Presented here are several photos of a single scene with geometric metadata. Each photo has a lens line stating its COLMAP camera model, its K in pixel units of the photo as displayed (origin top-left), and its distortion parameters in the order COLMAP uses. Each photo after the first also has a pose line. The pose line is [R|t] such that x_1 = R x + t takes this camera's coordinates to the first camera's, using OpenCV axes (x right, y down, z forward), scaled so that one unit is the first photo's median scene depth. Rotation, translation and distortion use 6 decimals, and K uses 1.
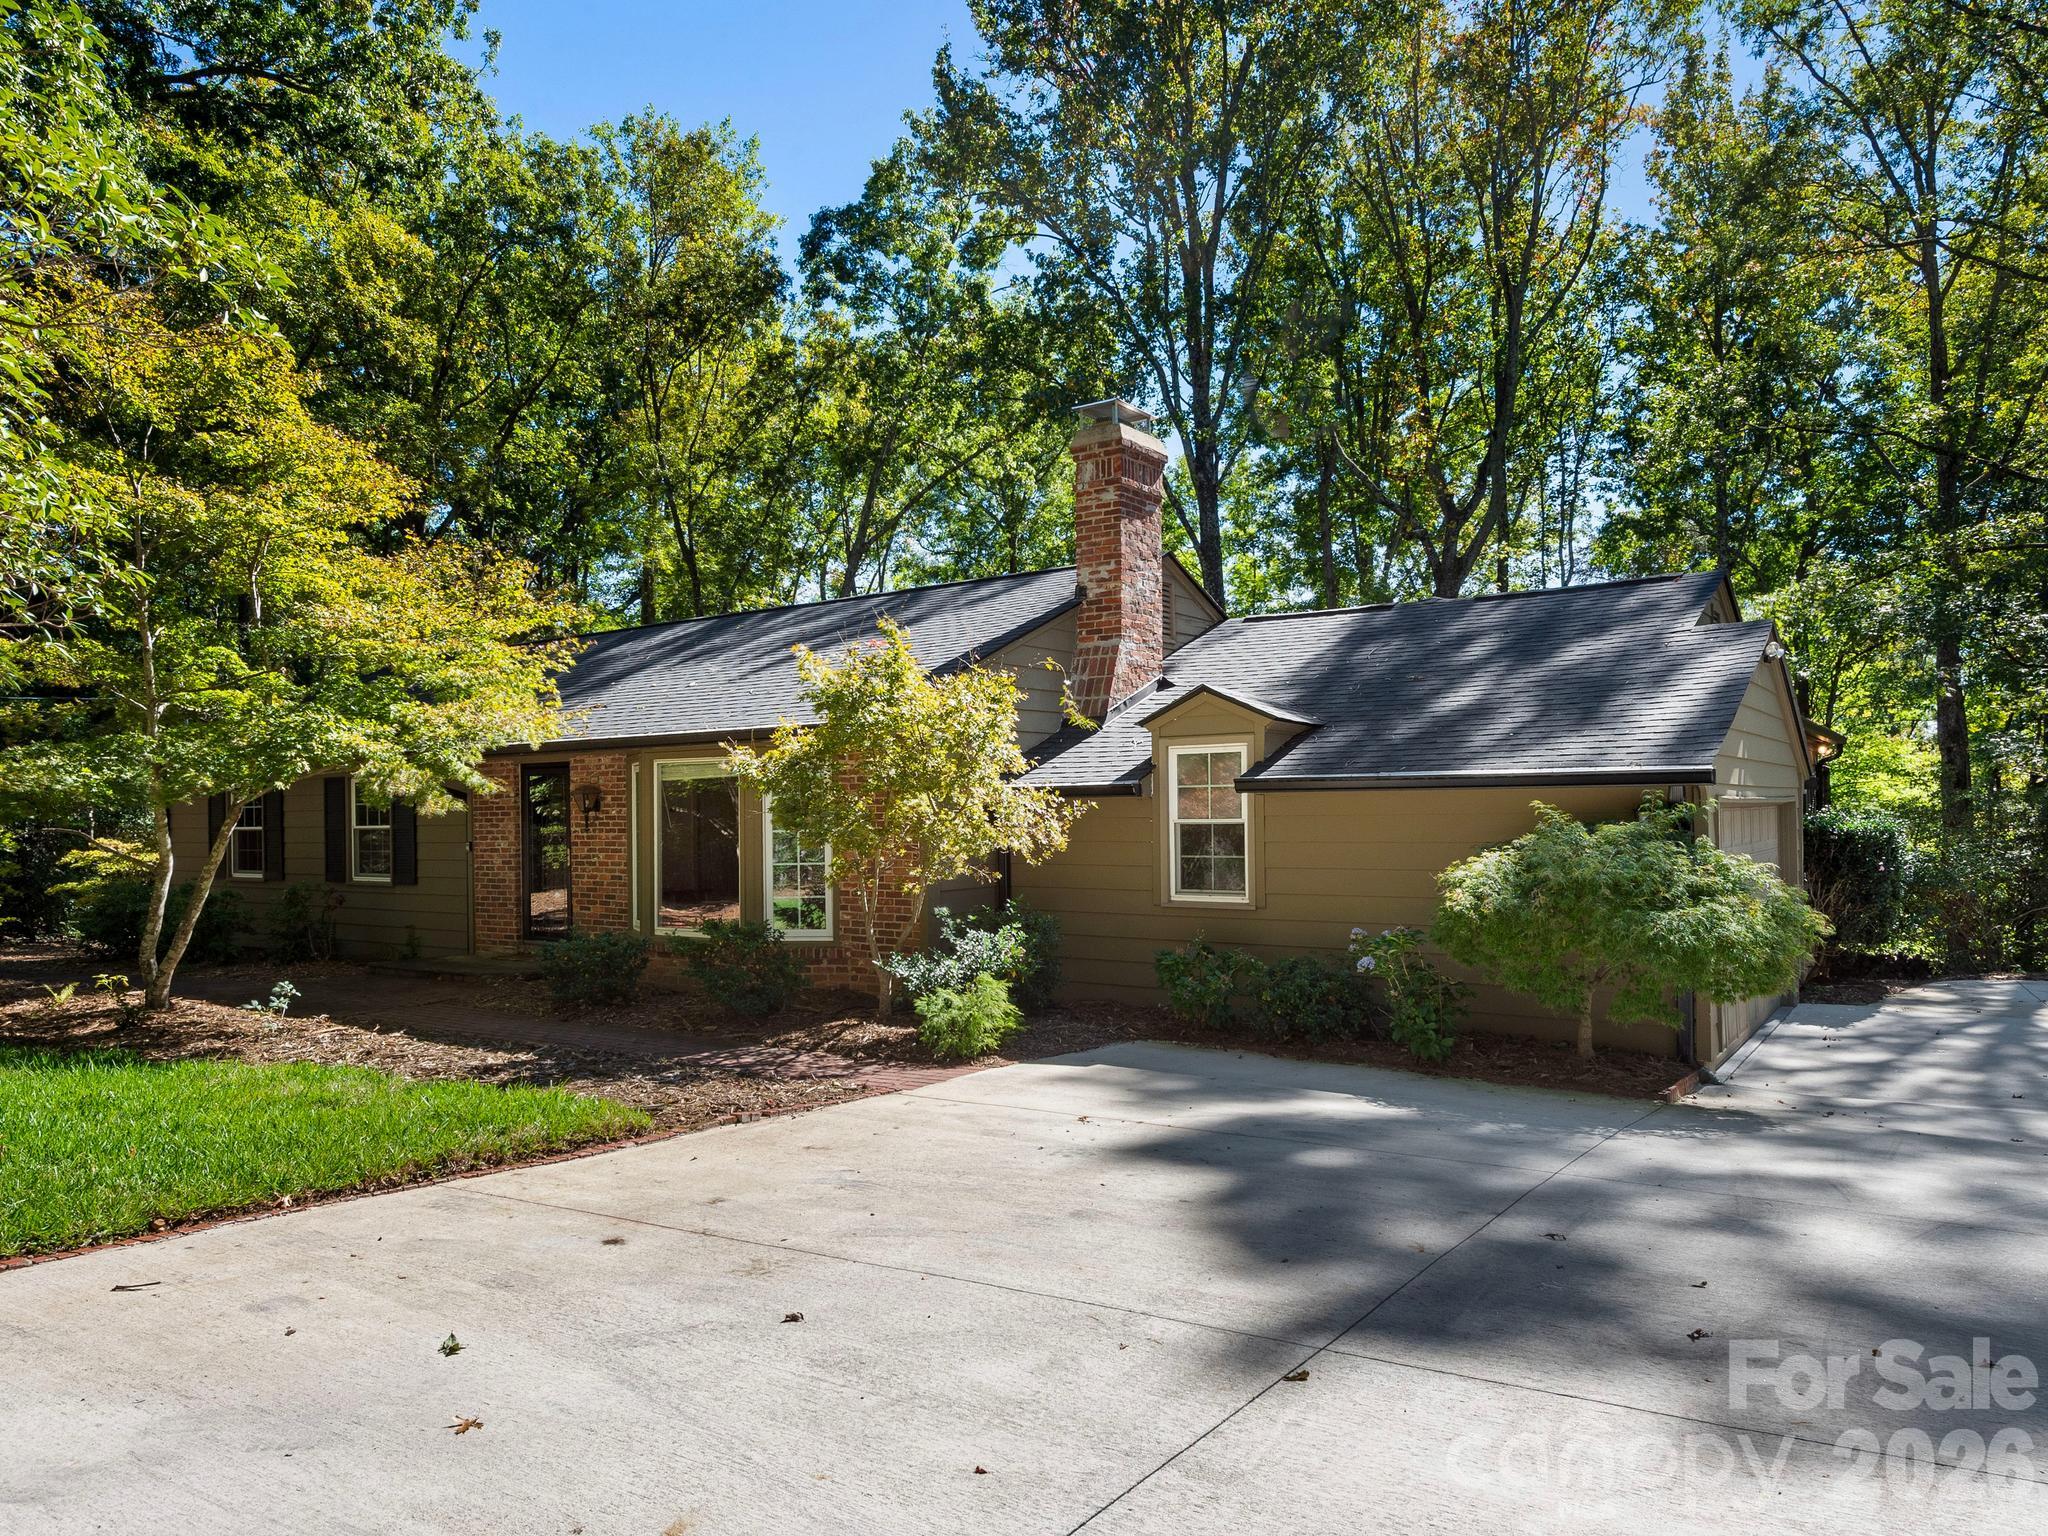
lens RADIAL K [[1188.0, 0, 1024.4], [0, 1188.0, 797.8], [0, 0, 1]] dist [0.003417, -0.000146]
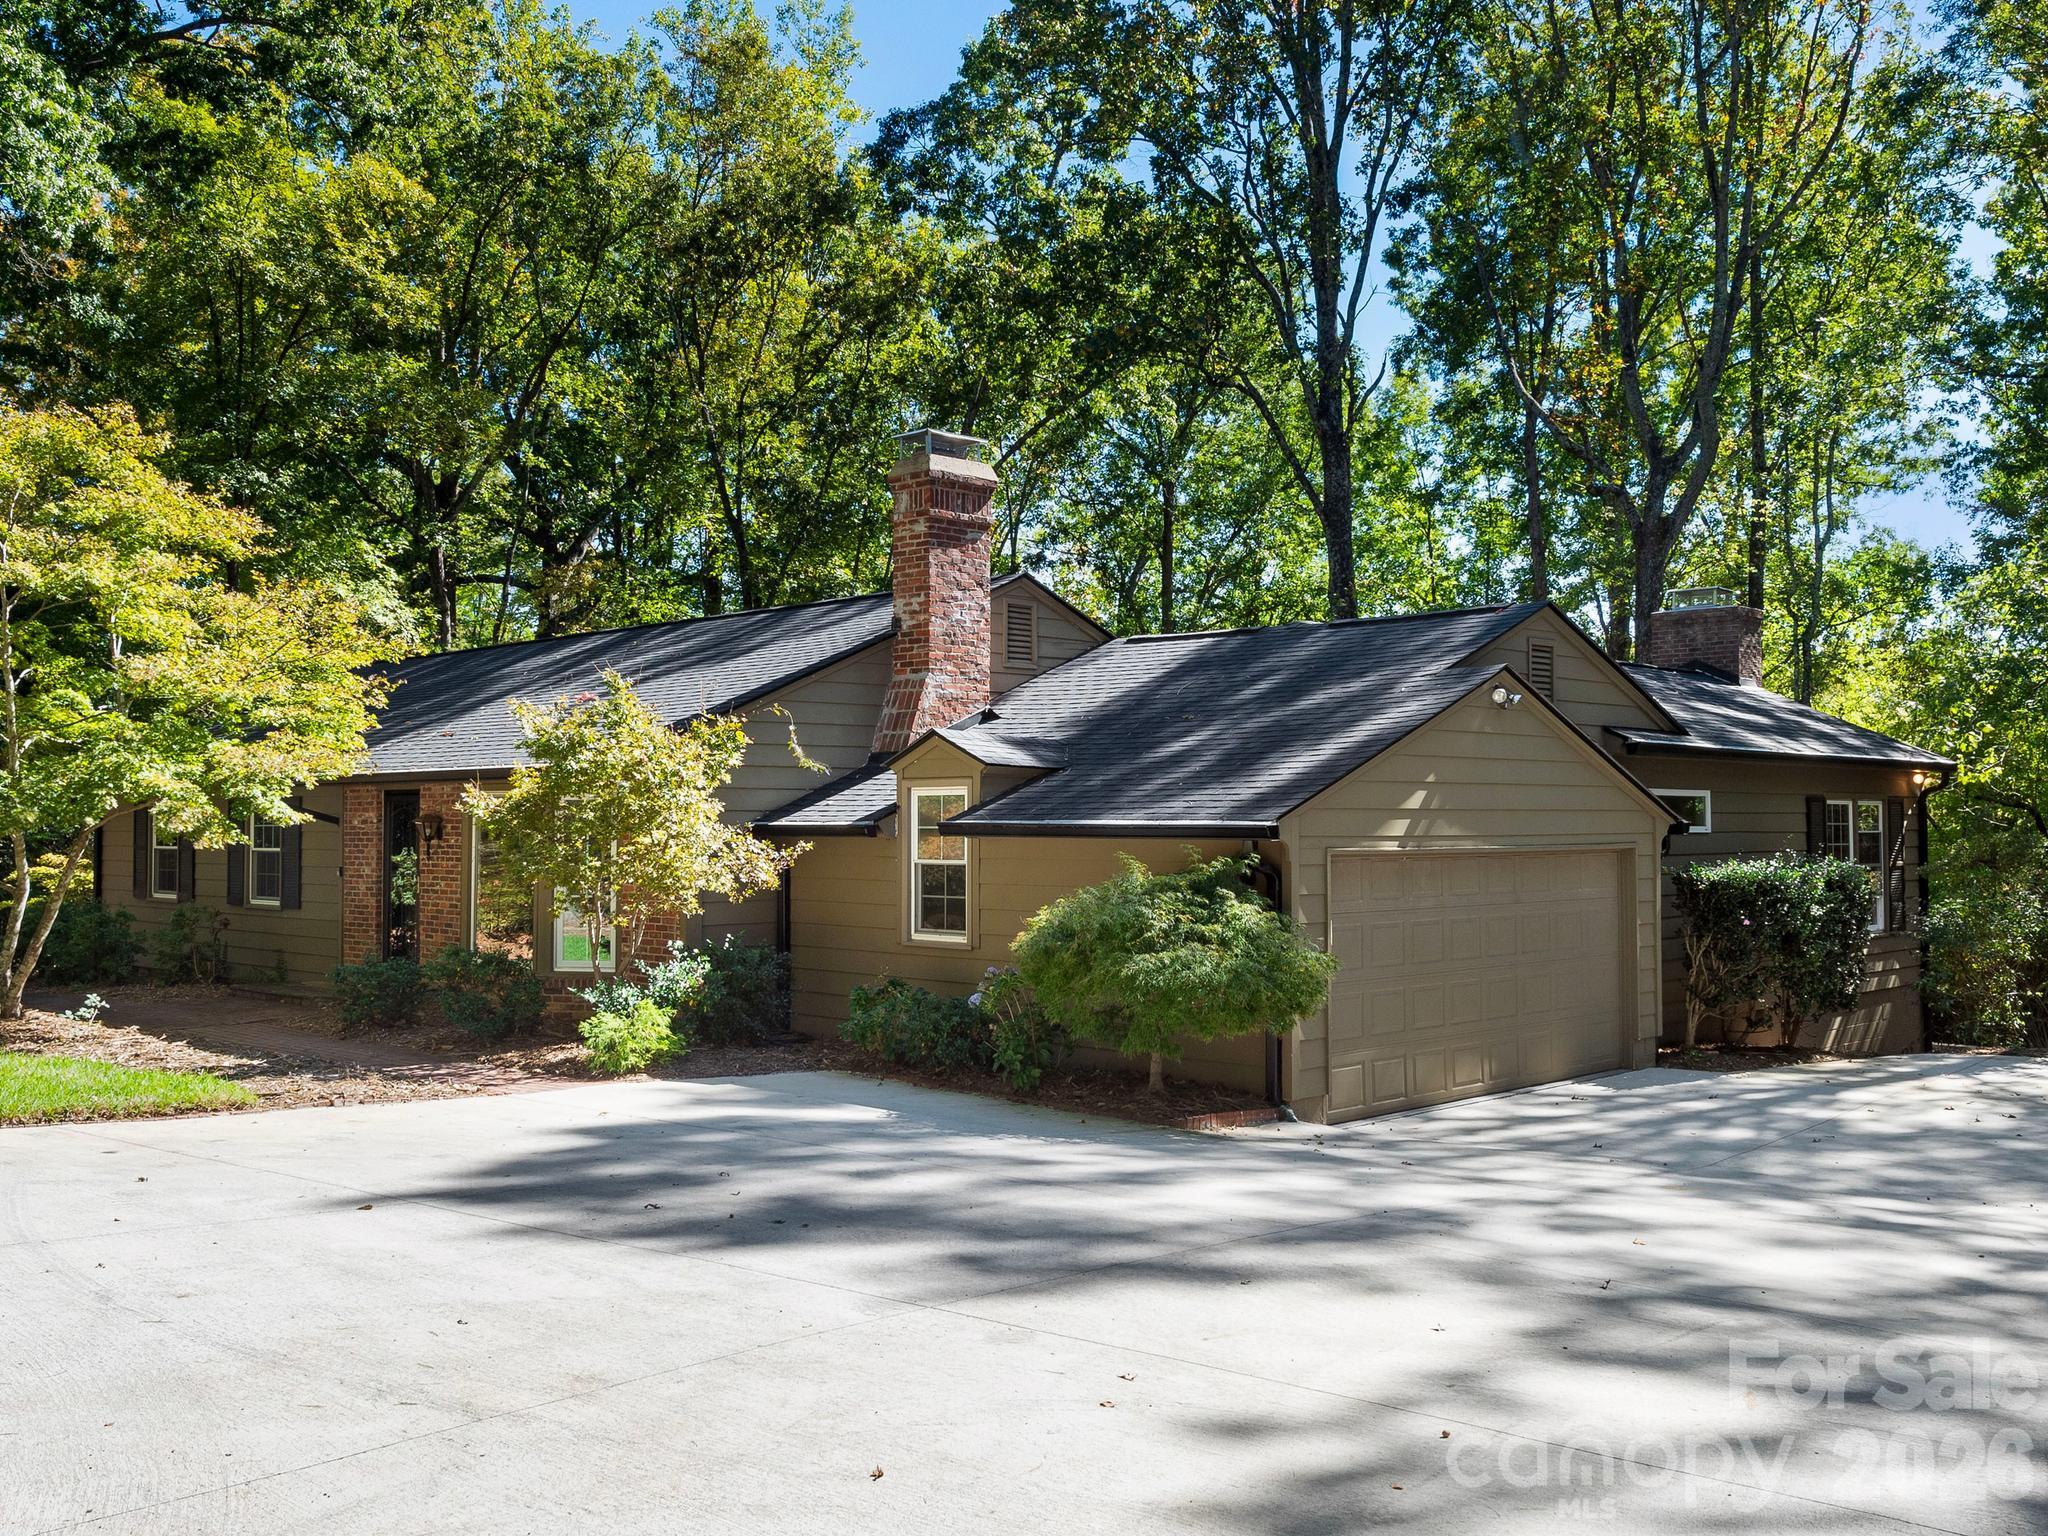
lens RADIAL K [[1524.8, 0, 1023.7], [0, 1524.8, 769.5], [0, 0, 1]] dist [-0.006367, -0.000757]
pose [[0.992175, 0.006973, -0.124656, 0.119079], [-0.010117, 0.999646, -0.024600, -0.008666], [0.124441, 0.025669, 0.991895, -0.089797]]
